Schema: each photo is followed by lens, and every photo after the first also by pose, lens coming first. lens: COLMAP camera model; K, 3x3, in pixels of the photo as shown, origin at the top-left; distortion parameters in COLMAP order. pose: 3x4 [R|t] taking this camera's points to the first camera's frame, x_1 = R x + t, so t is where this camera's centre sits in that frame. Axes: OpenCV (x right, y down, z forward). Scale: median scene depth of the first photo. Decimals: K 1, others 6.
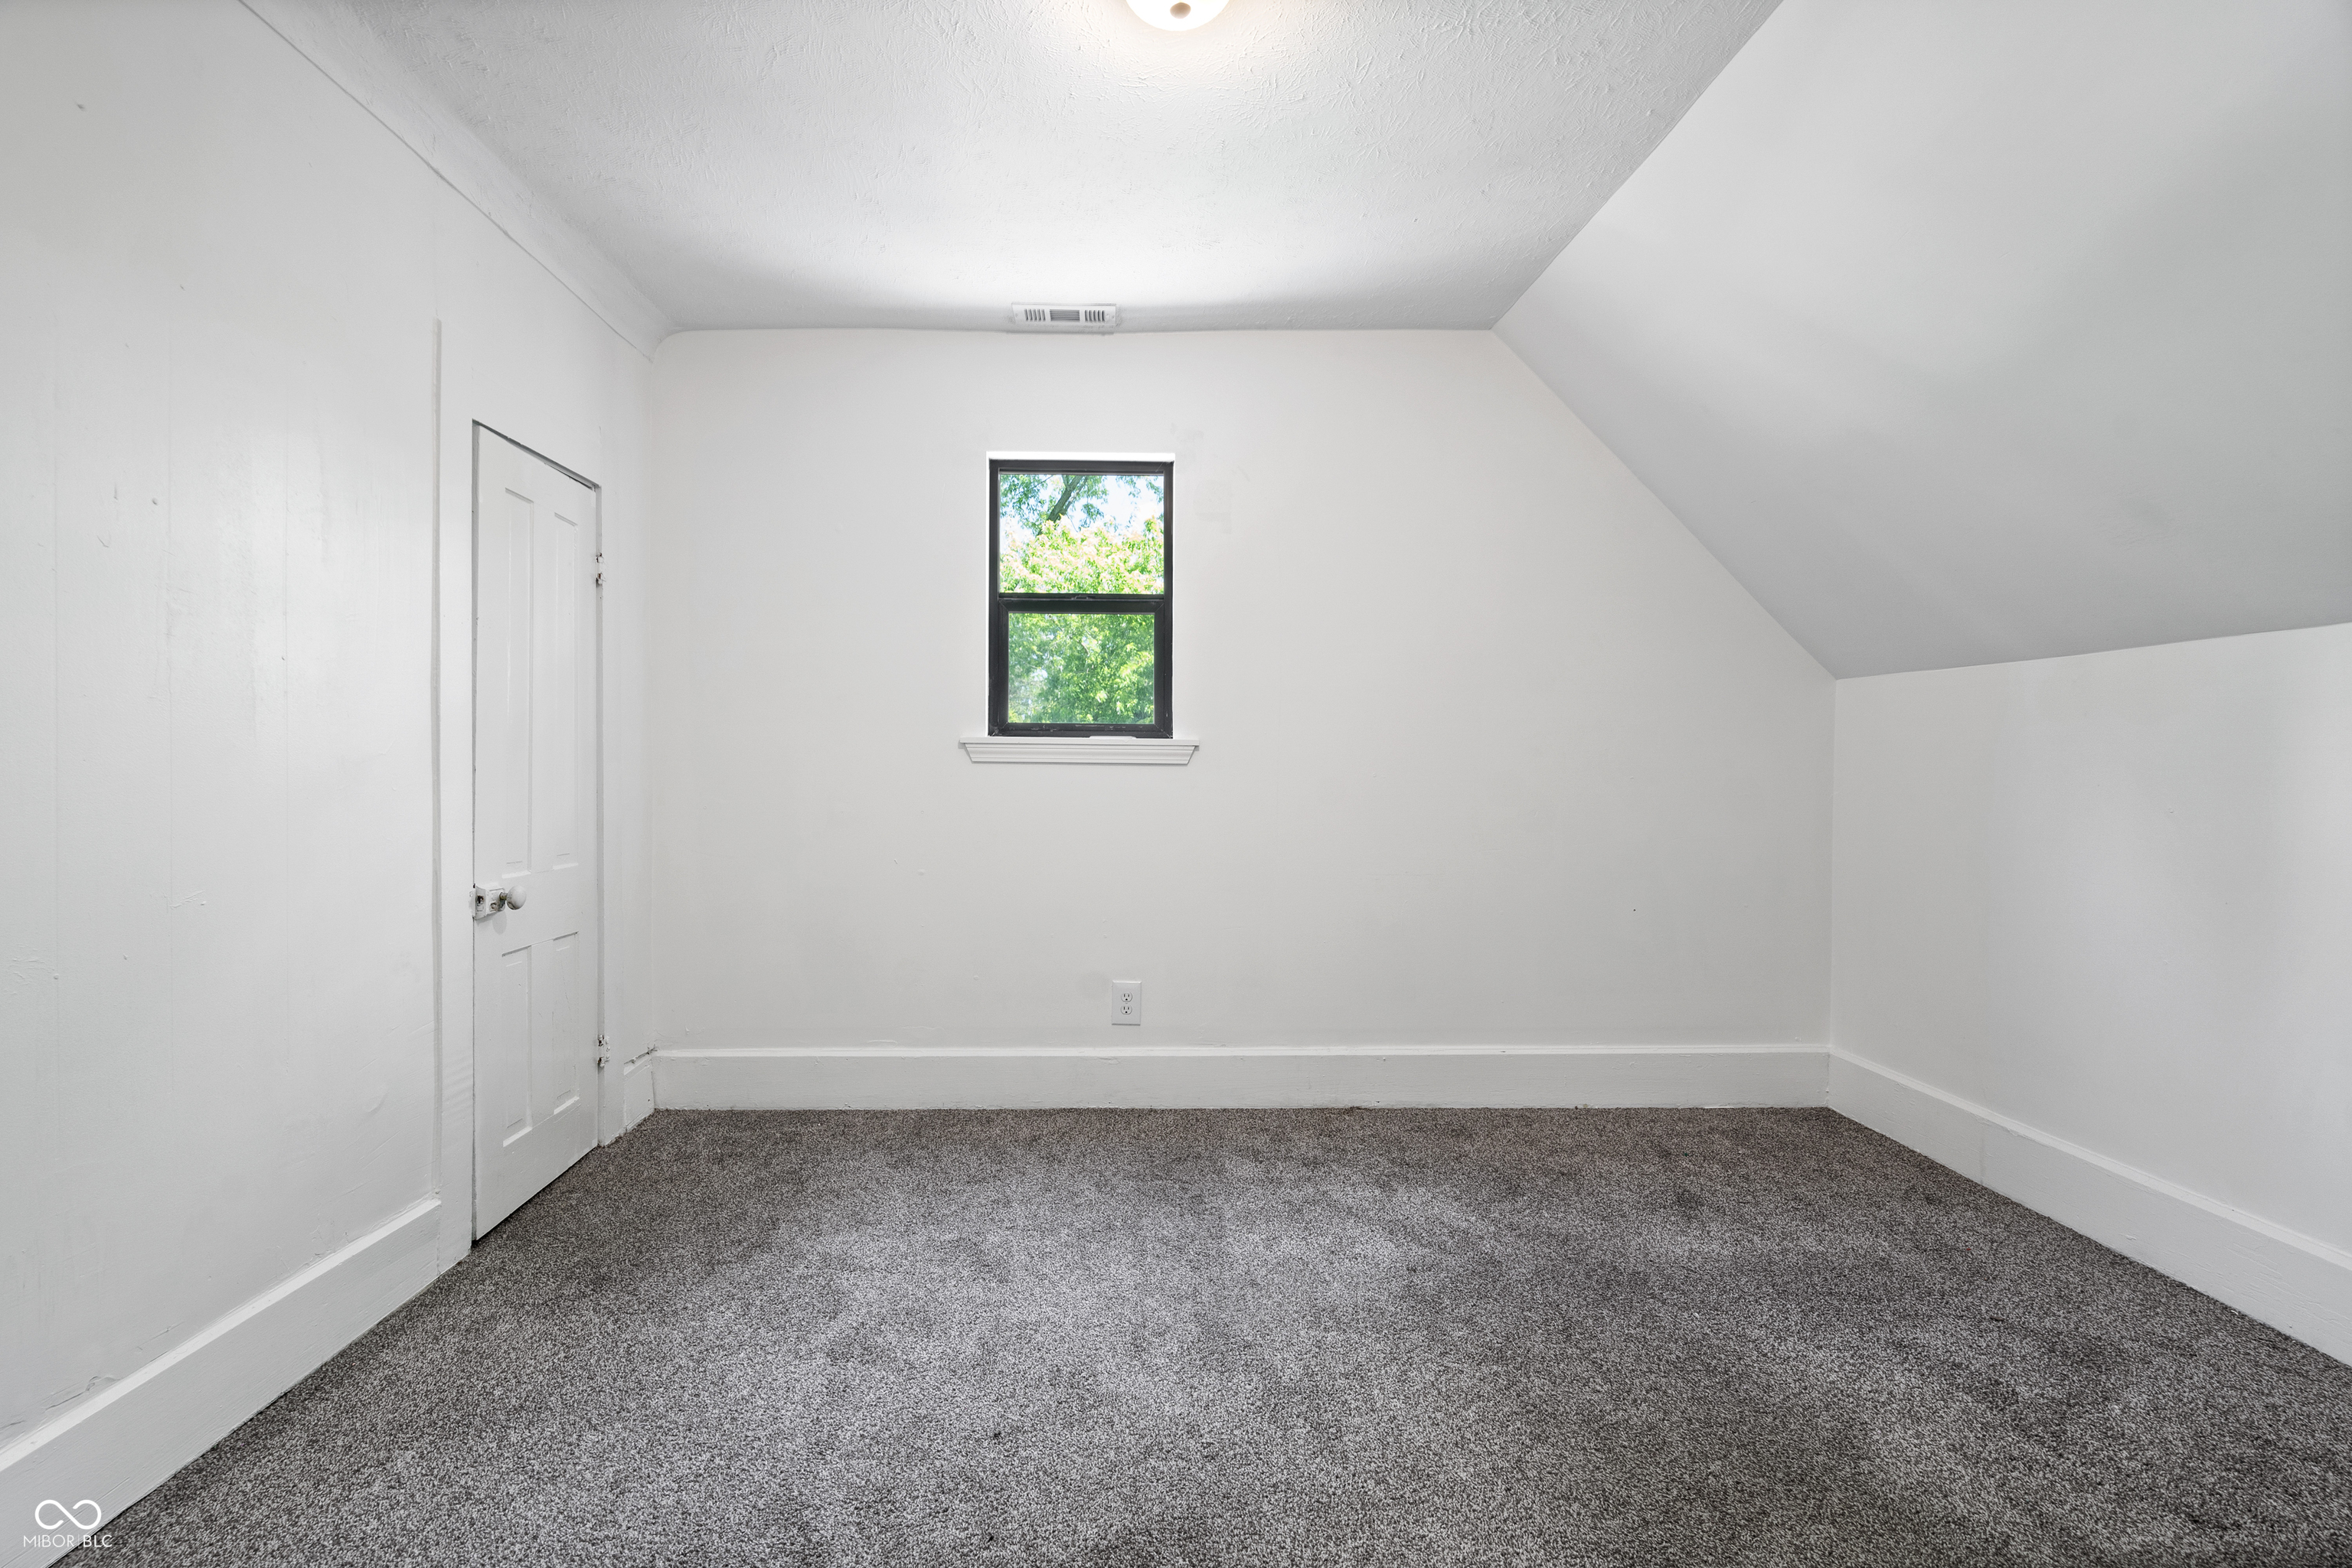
lens RADIAL K [[1089.4, 0, 1127.9], [0, 1089.4, 796.4], [0, 0, 1]] dist [-0.010912, 0.006260]
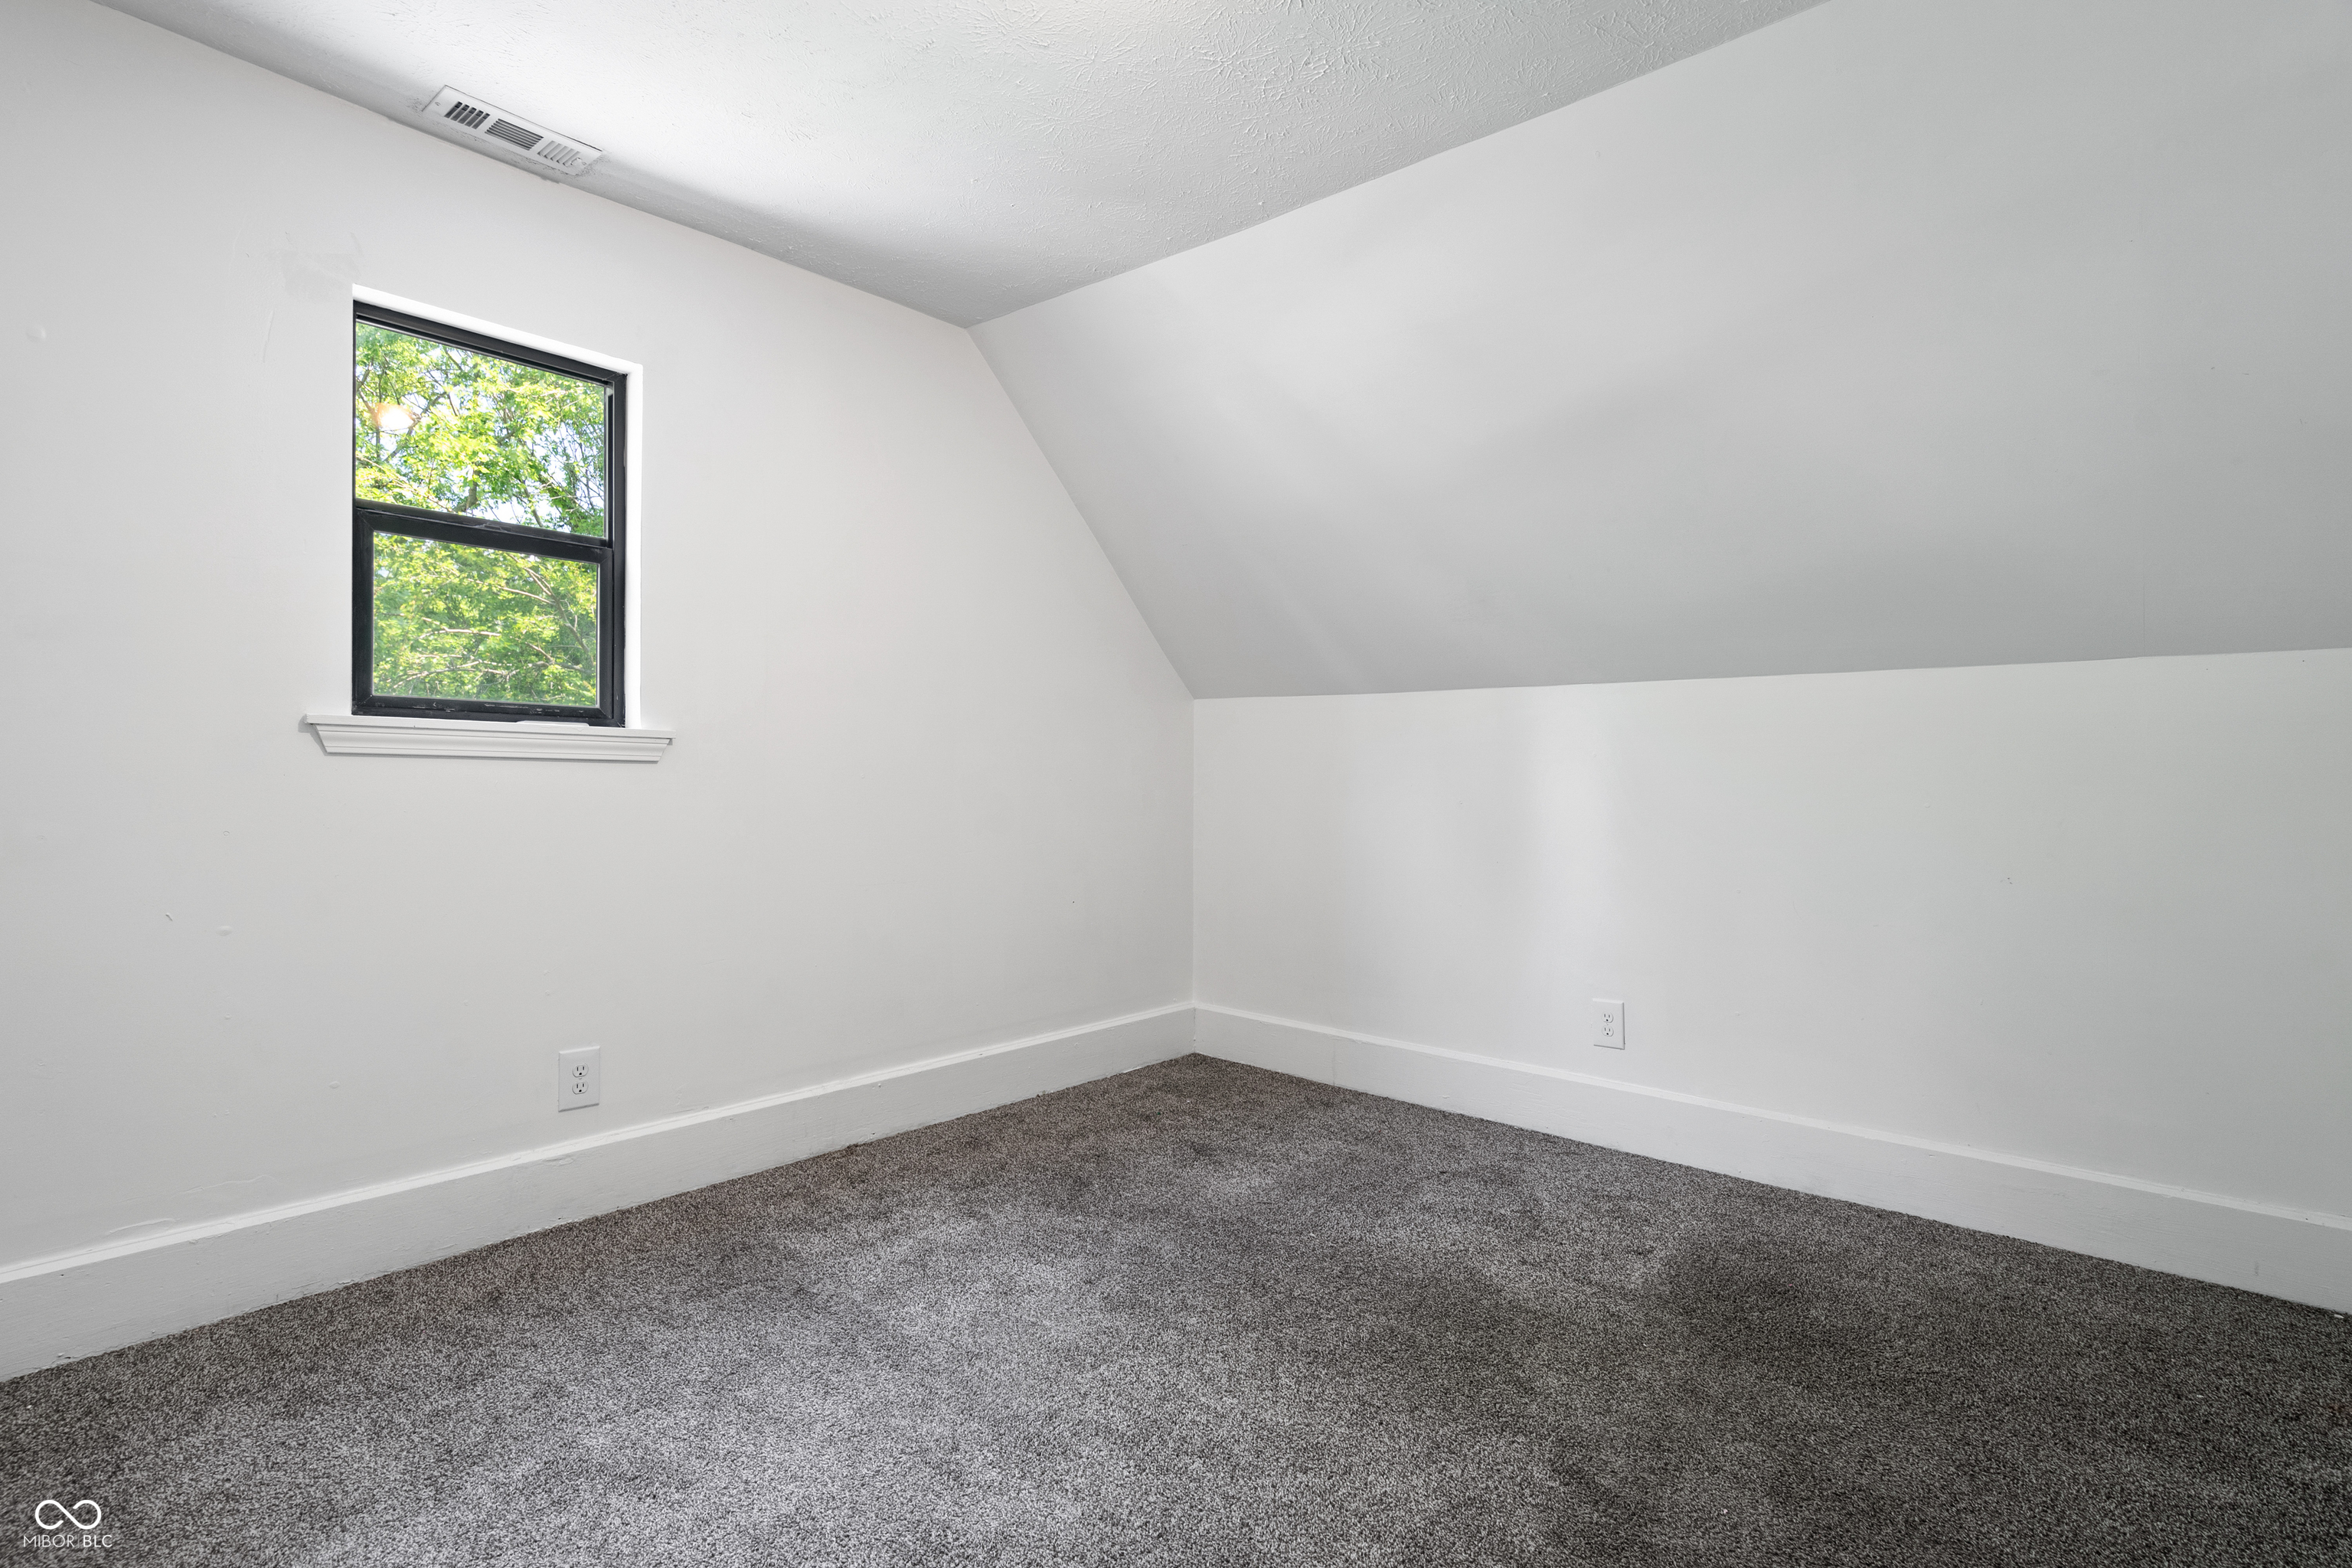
lens RADIAL K [[1115.1, 0, 1176.0], [0, 1115.1, 784.0], [0, 0, 1]] dist [-0.003855, 0.001467]
pose [[0.674121, -0.000482, 0.738621, -0.310979], [0.011480, 0.999886, -0.009826, -0.000726], [-0.738532, 0.015104, 0.674049, 0.190414]]
